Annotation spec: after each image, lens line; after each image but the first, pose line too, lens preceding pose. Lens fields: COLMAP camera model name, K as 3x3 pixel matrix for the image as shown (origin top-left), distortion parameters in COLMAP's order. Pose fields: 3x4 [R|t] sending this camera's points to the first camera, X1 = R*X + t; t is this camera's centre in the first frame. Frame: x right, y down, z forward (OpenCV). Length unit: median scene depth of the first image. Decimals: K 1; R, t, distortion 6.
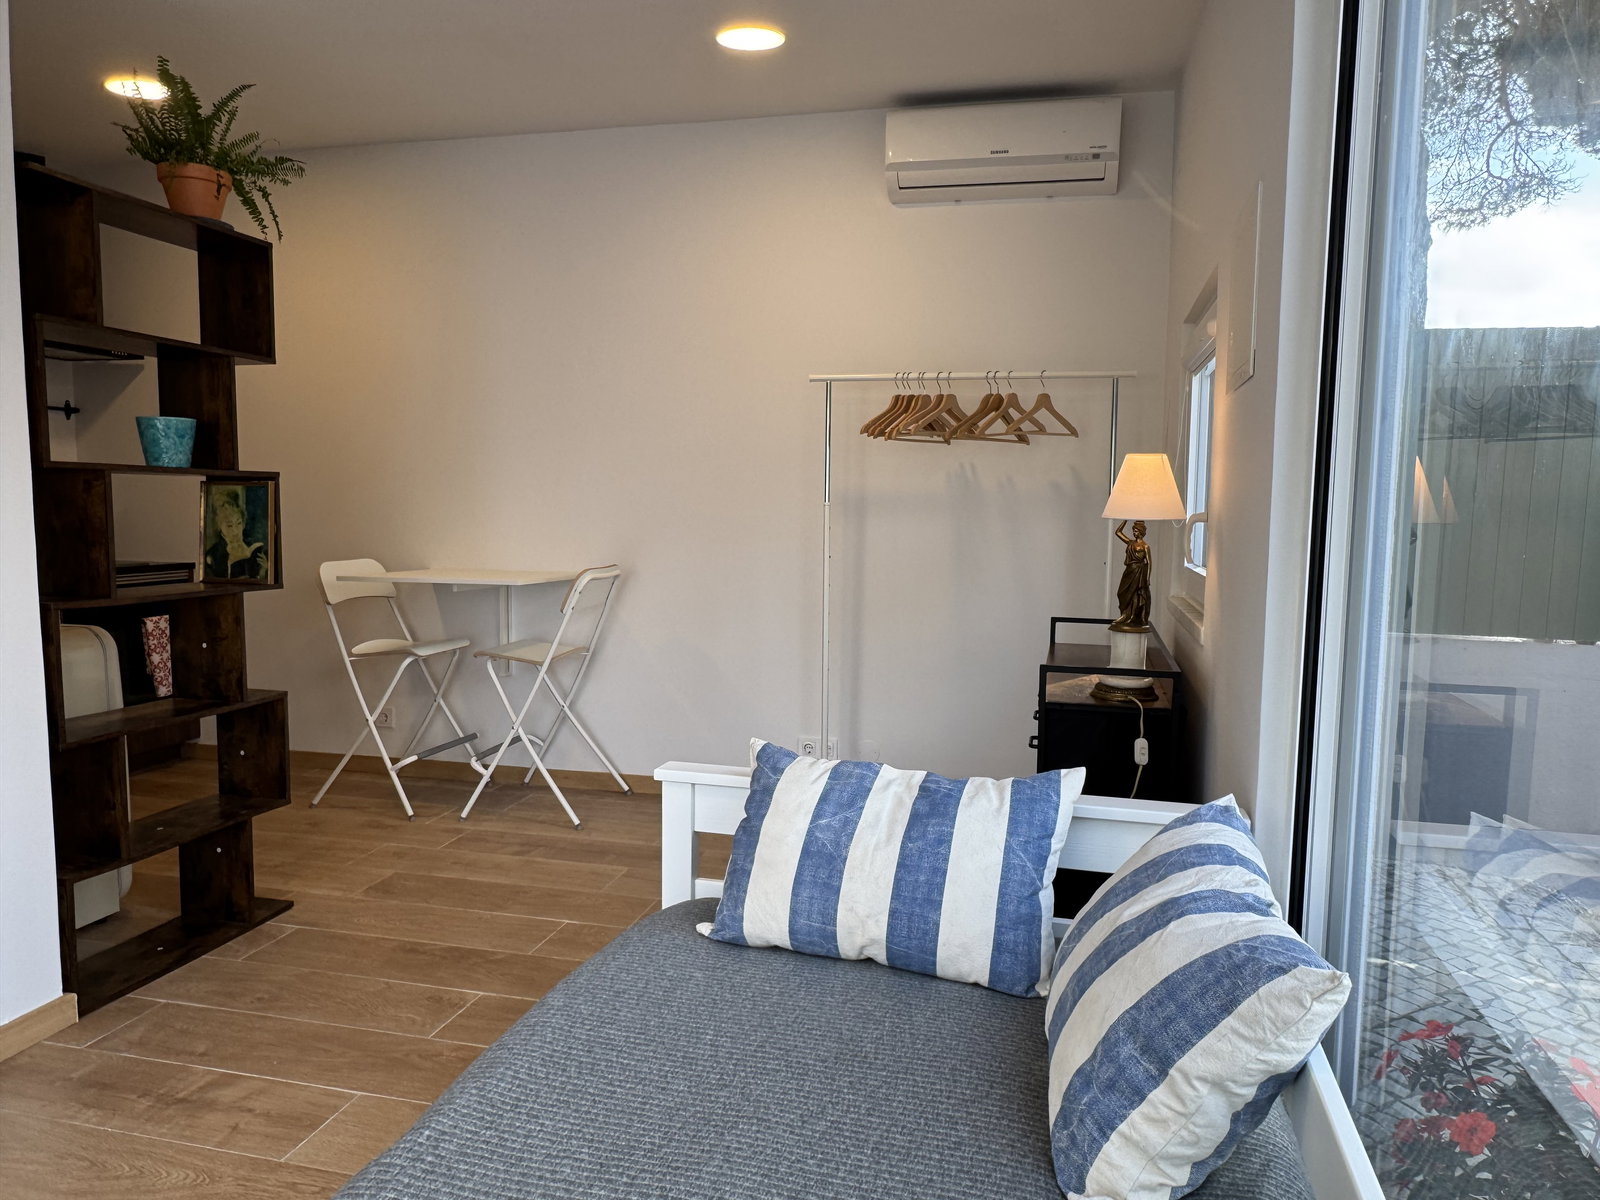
lens RADIAL K [[1055.4, 0, 800.0], [0, 1055.4, 600.0], [0, 0, 1]] dist [0.000267, -0.000368]
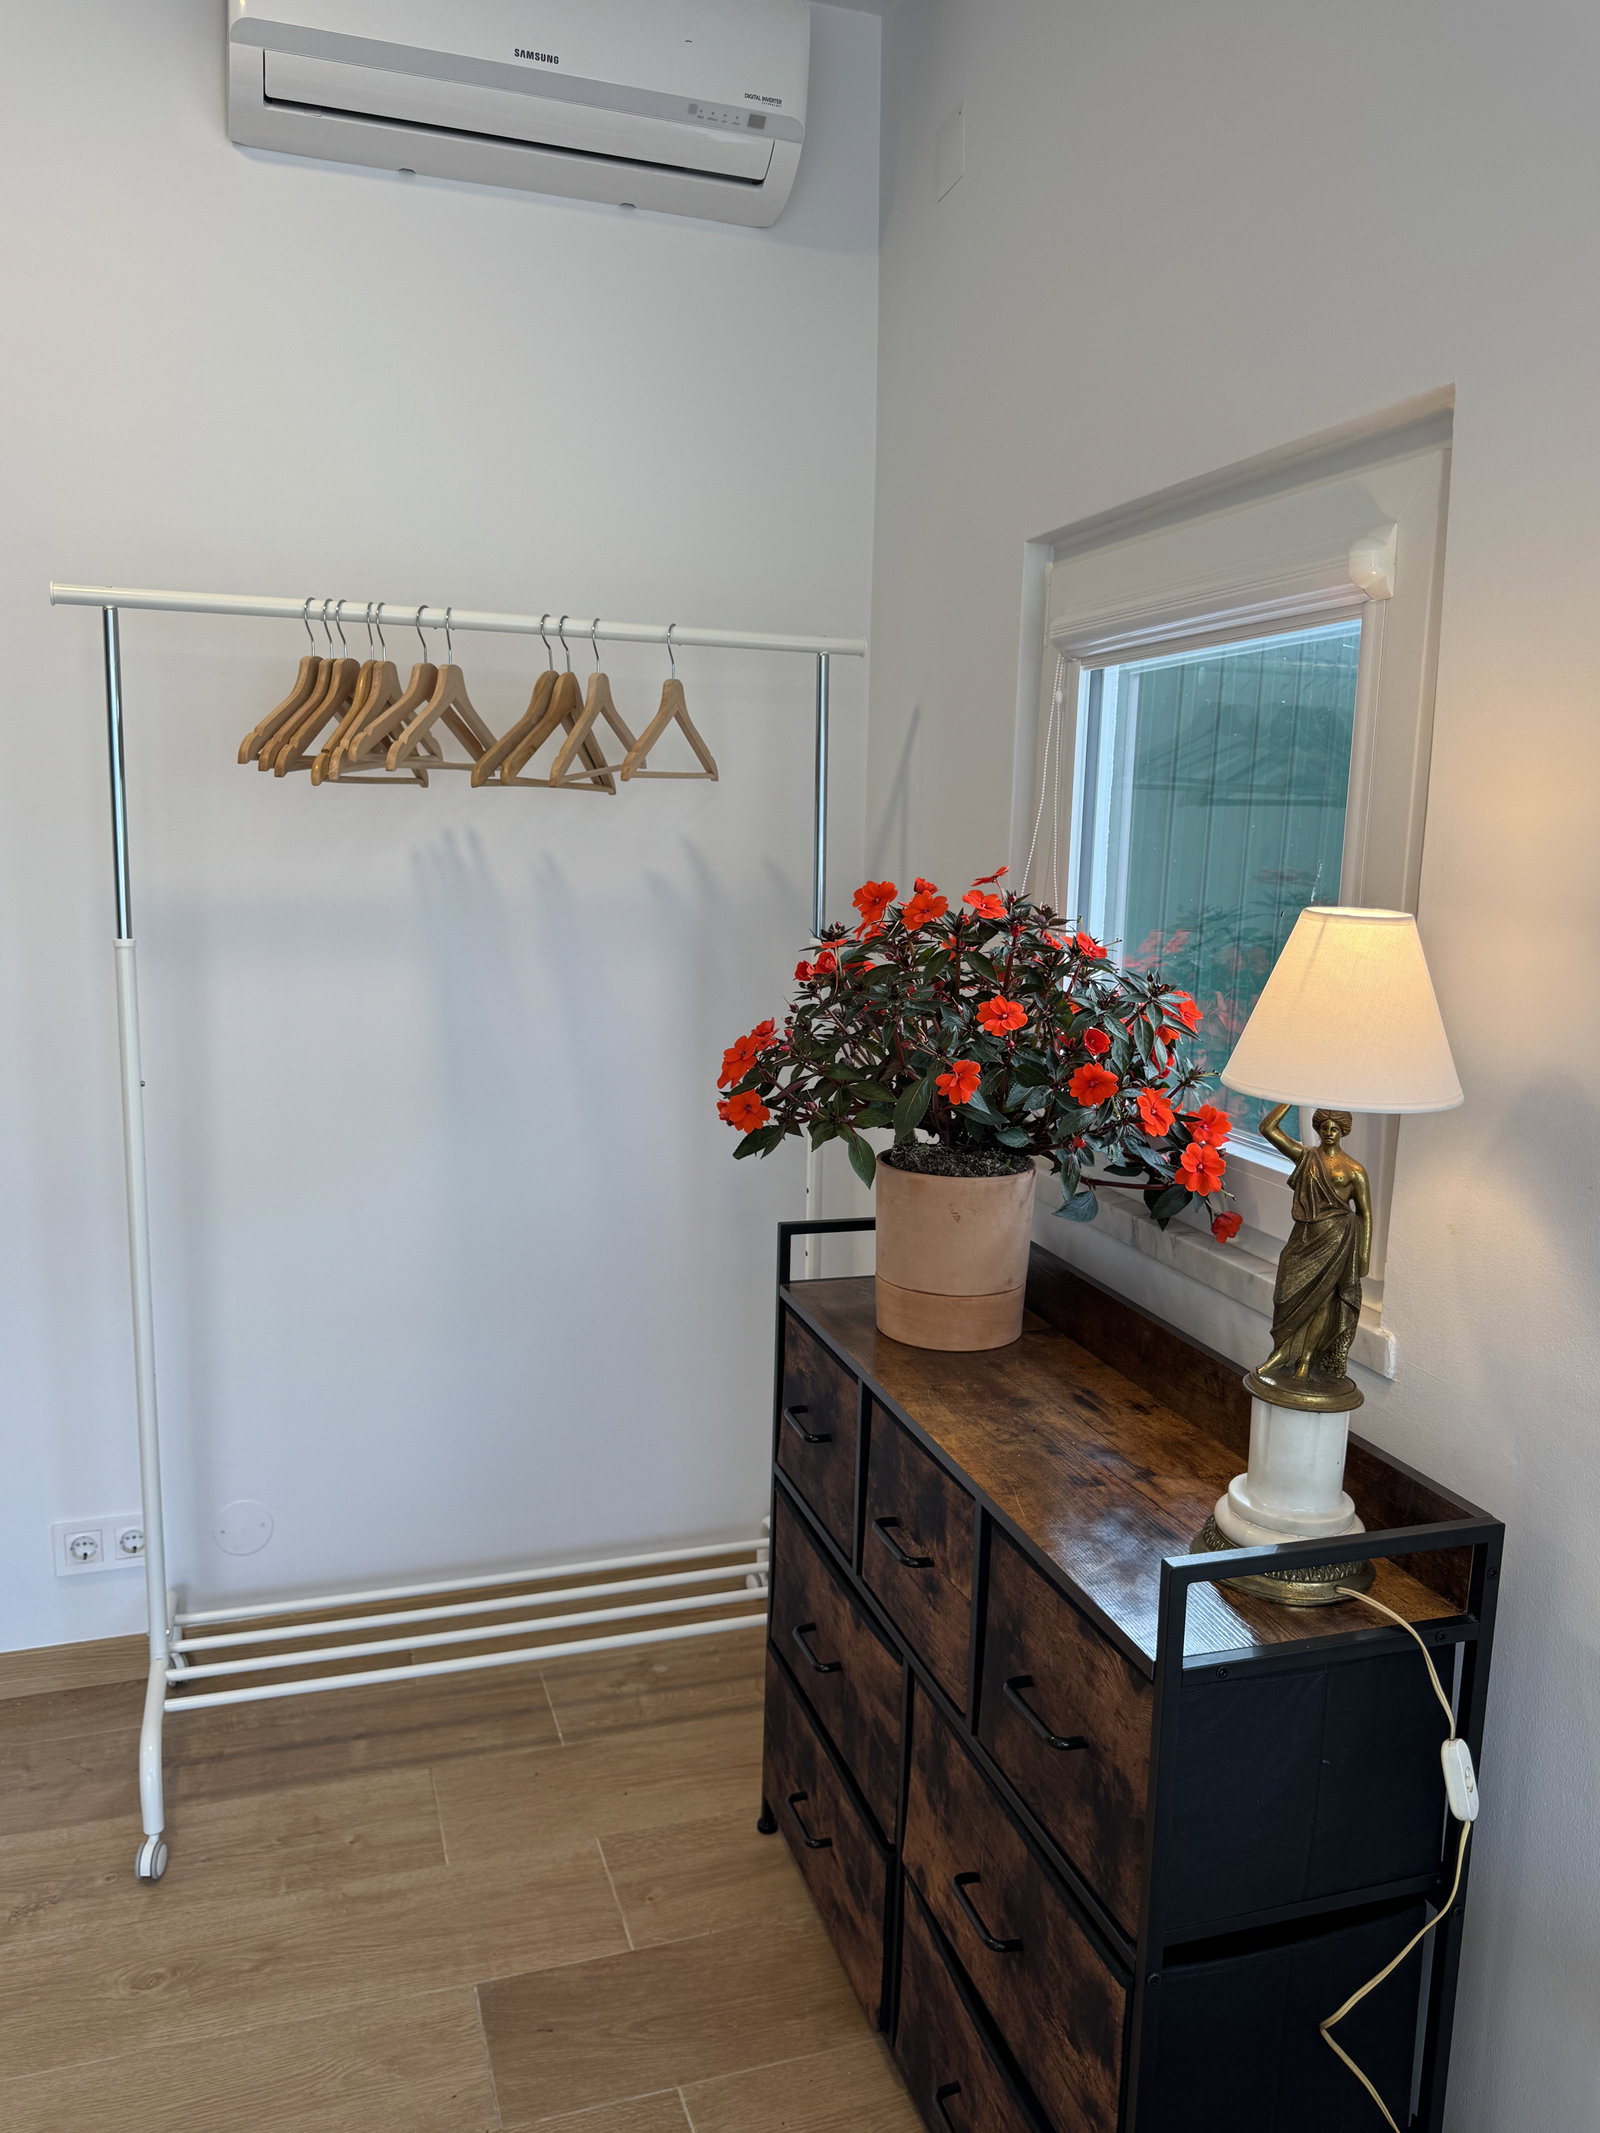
lens RADIAL K [[1575.7, 0, 830.7], [0, 1575.7, 1095.7], [0, 0, 1]] dist [0.060336, -0.091127]
pose [[0.841296, -0.080887, 0.534489, -0.071964], [0.036206, 0.994953, 0.093582, -0.084670], [-0.539361, -0.059379, 0.839979, 0.413320]]
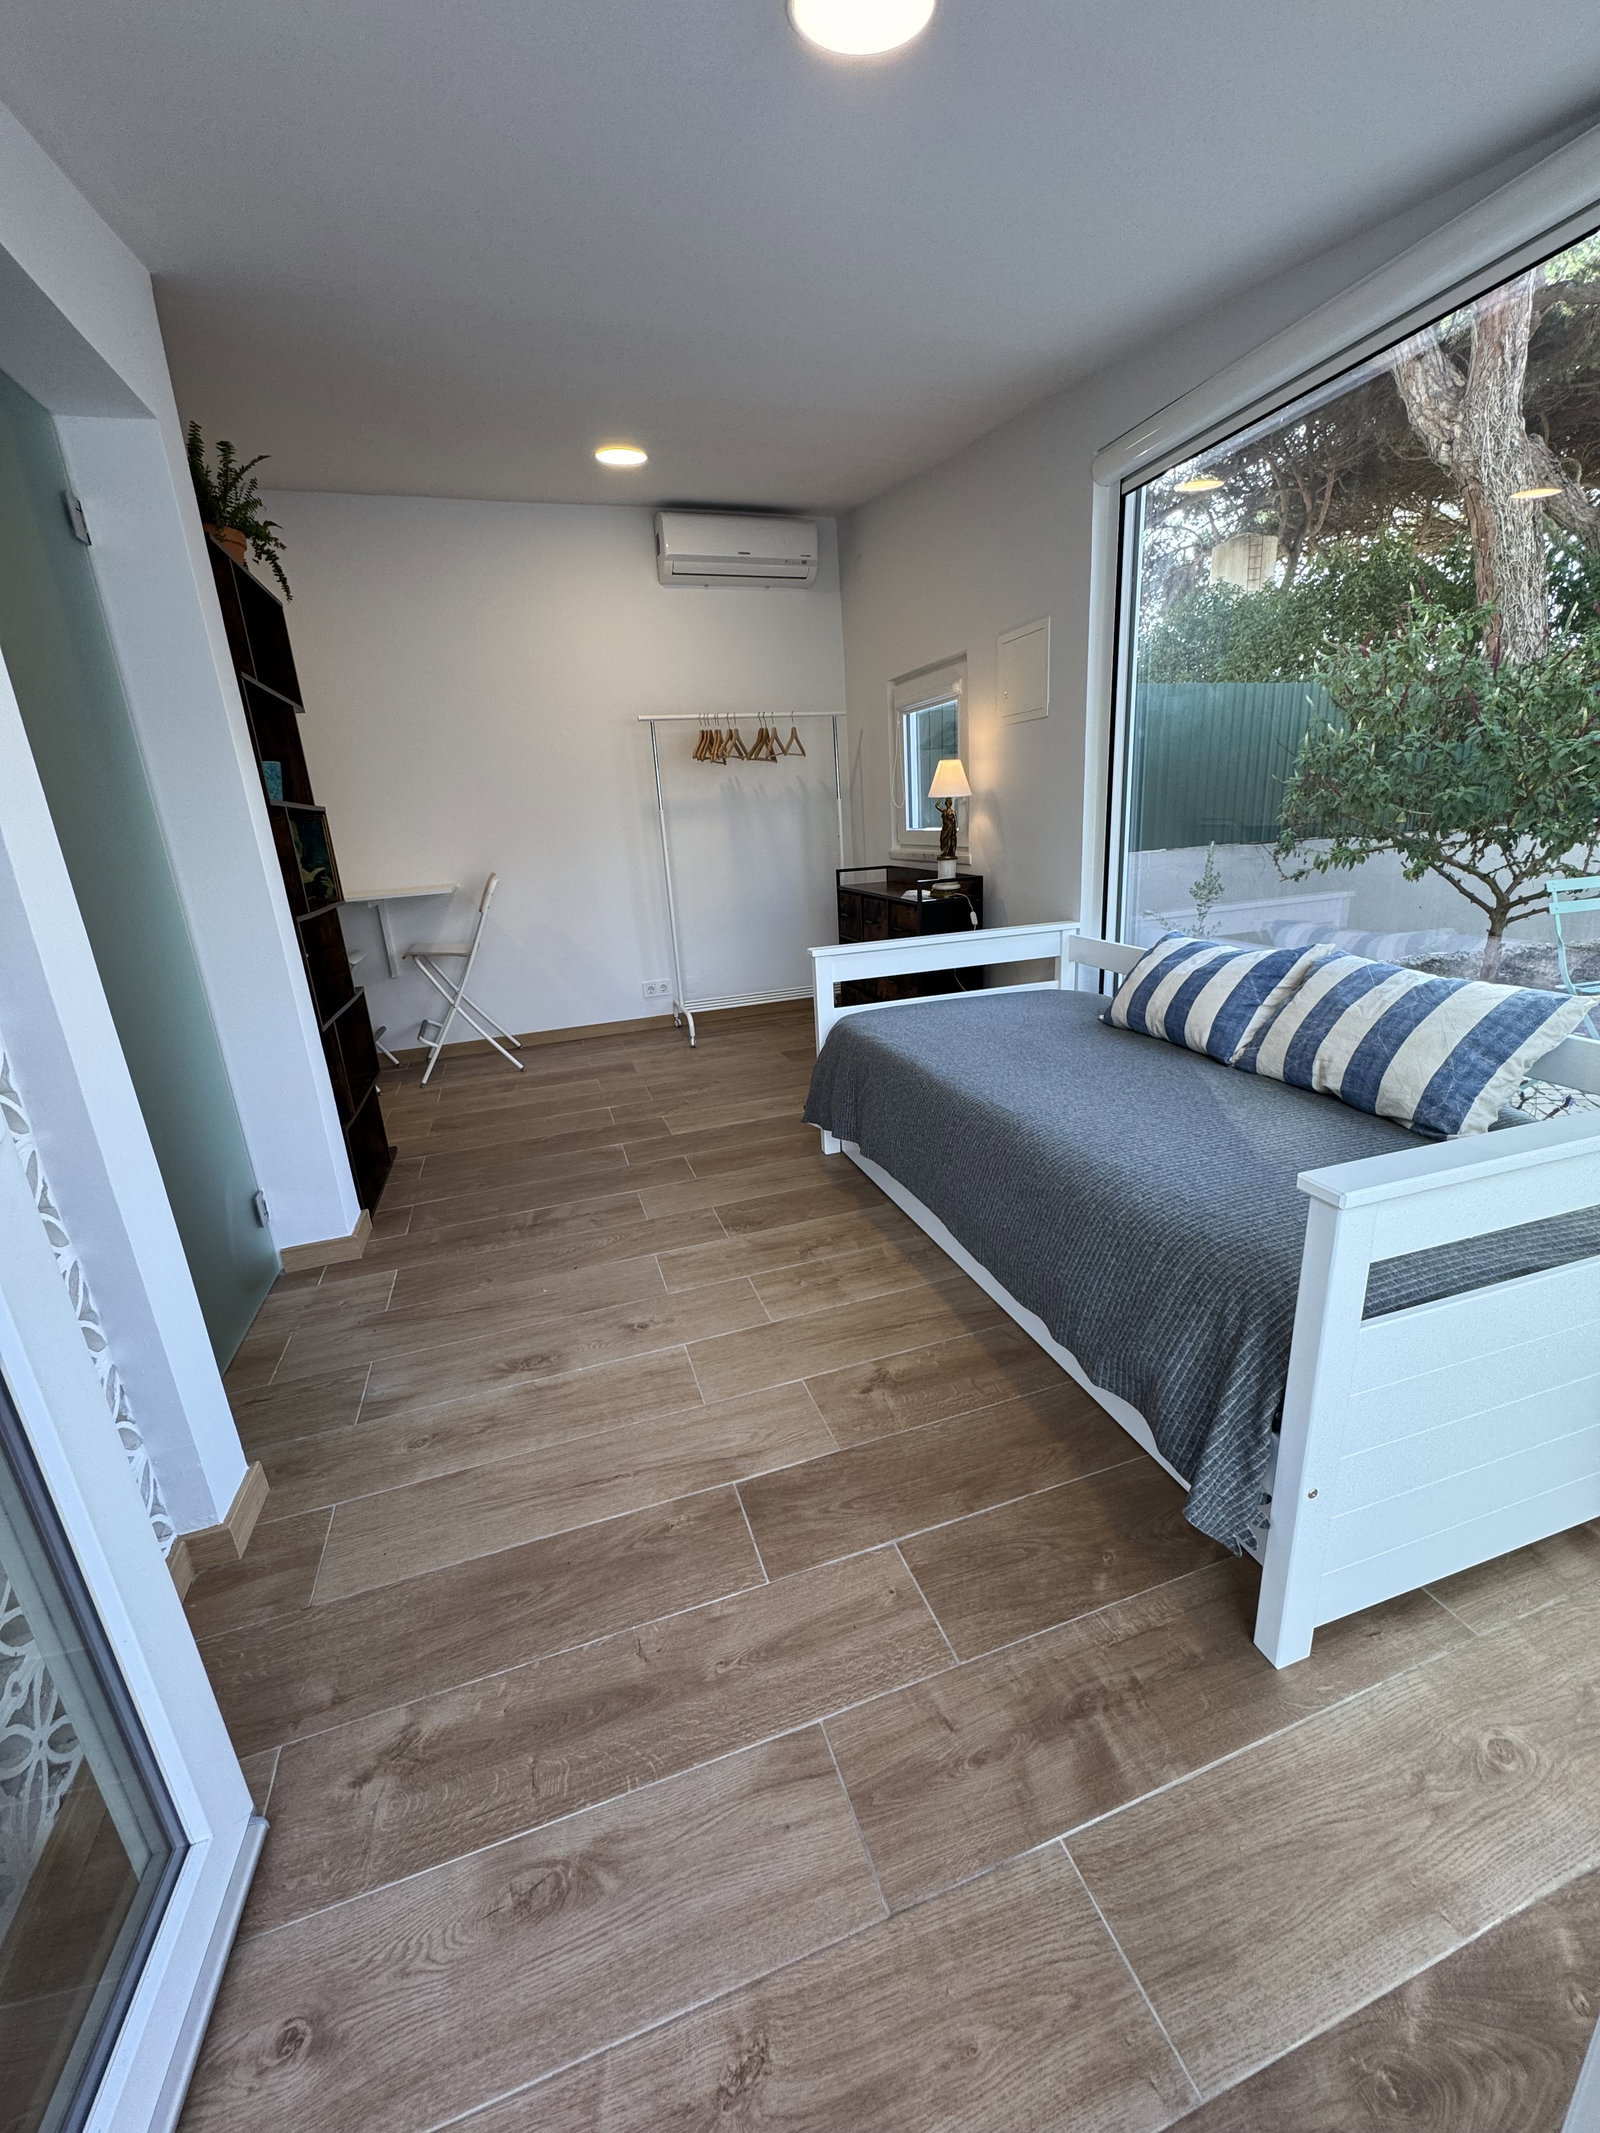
lens RADIAL K [[850.4, 0, 800.0], [0, 850.4, 1066.5], [0, 0, 1]] dist [-0.000515, 0.000743]
pose [[0.847907, -0.213786, 0.485127, -0.471289], [0.120654, 0.968890, 0.216092, 0.018078], [-0.516232, -0.124693, 0.847323, -0.125118]]
